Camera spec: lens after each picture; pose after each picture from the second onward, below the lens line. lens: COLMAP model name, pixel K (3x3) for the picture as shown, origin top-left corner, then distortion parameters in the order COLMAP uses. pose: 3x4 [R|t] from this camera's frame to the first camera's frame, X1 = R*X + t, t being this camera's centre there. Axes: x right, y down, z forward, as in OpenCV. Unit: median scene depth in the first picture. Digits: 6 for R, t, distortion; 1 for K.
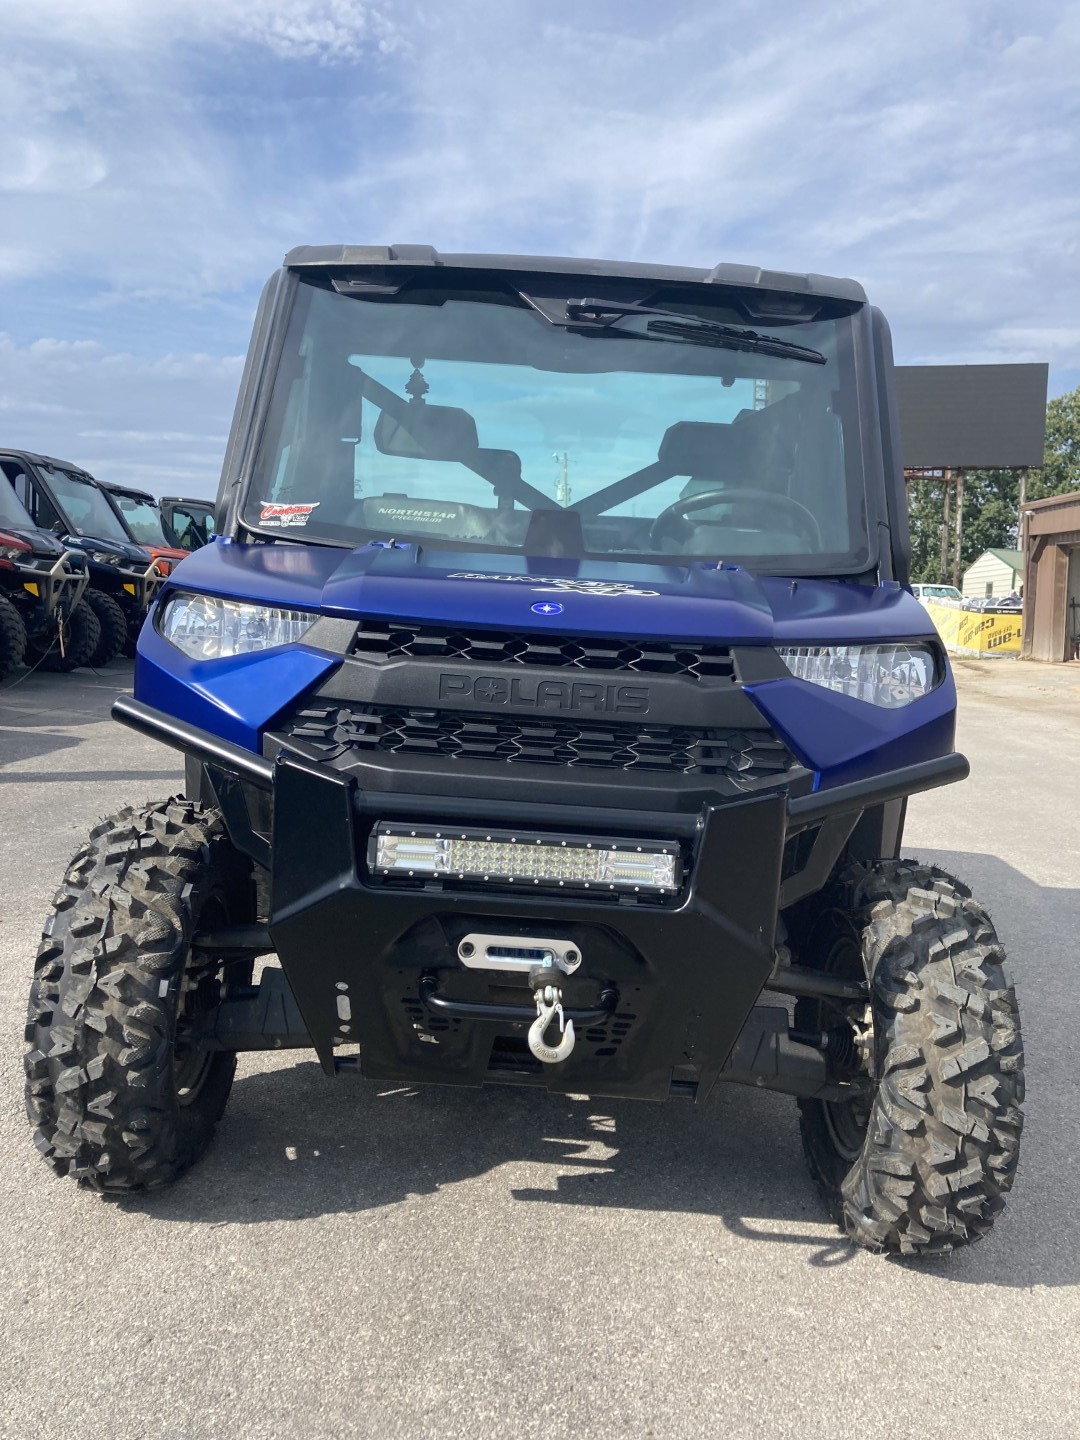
lens RADIAL K [[1158.1, 0, 542.3], [0, 1158.1, 719.9], [0, 0, 1]] dist [0.001185, 0.001417]
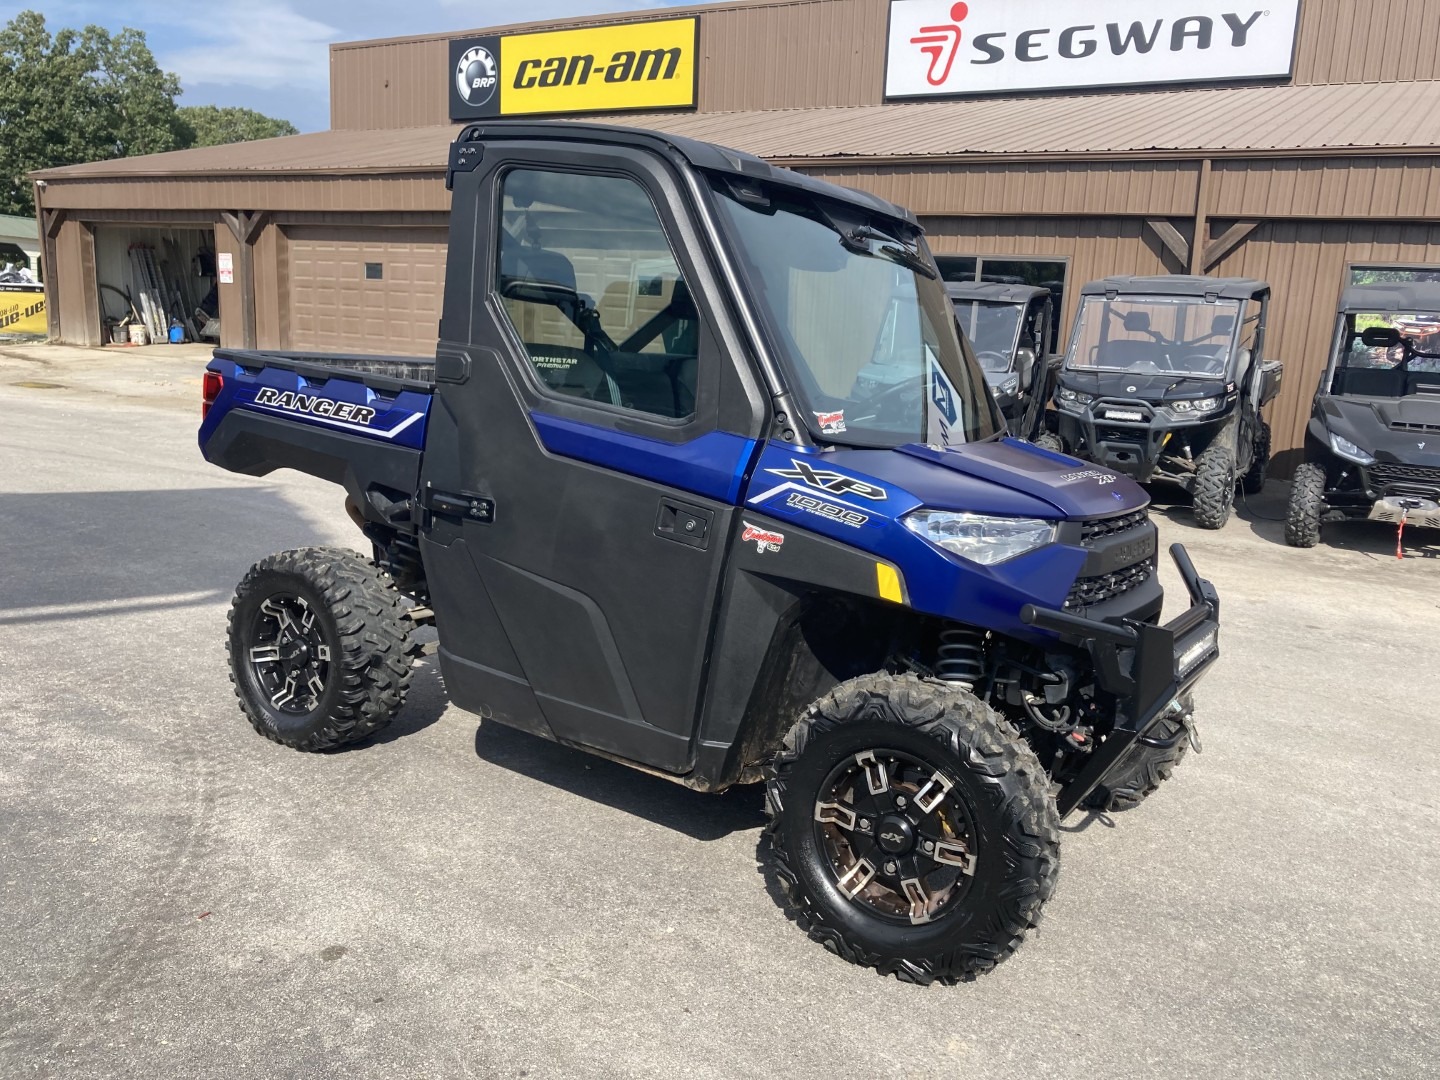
lens RADIAL K [[1158.1, 0, 720.4], [0, 1158.1, 532.0], [0, 0, 1]] dist [0.001185, 0.001417]
pose [[0.528313, -0.163874, 0.833085, -0.110473], [0.054549, 0.985721, 0.159306, -0.022604], [-0.847296, -0.038720, 0.529708, 0.040917]]
